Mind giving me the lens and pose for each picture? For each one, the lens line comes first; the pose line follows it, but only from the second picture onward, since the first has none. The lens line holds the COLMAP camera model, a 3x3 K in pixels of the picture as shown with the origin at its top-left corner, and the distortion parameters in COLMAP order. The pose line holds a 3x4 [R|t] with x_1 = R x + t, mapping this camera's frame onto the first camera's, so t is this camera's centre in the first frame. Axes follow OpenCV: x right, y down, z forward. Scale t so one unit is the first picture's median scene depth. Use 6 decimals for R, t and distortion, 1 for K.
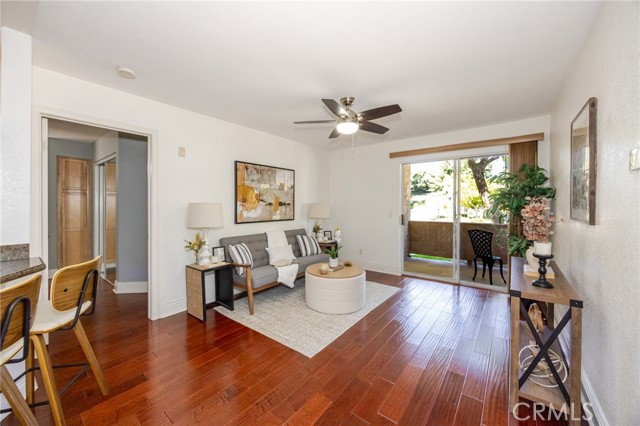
lens RADIAL K [[249.6, 0, 319.5], [0, 249.6, 206.9], [0, 0, 1]] dist [-0.000495, -0.000005]
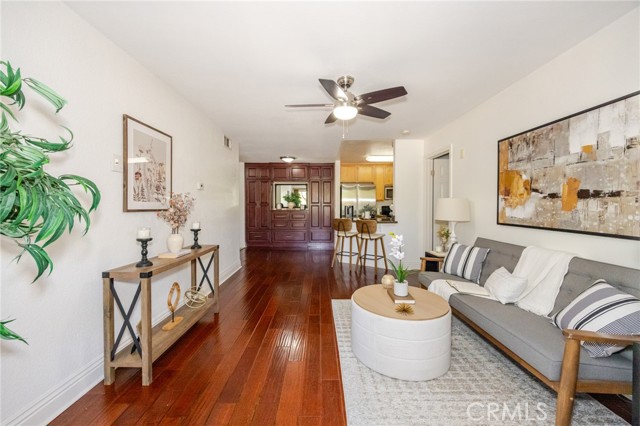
lens RADIAL K [[249.6, 0, 319.5], [0, 249.6, 206.9], [0, 0, 1]] dist [-0.000495, -0.000005]
pose [[-0.791005, 0.005512, -0.611784, 0.530424], [-0.005359, 0.999859, 0.015938, 0.005851], [0.611786, 0.015885, -0.790864, 1.198845]]
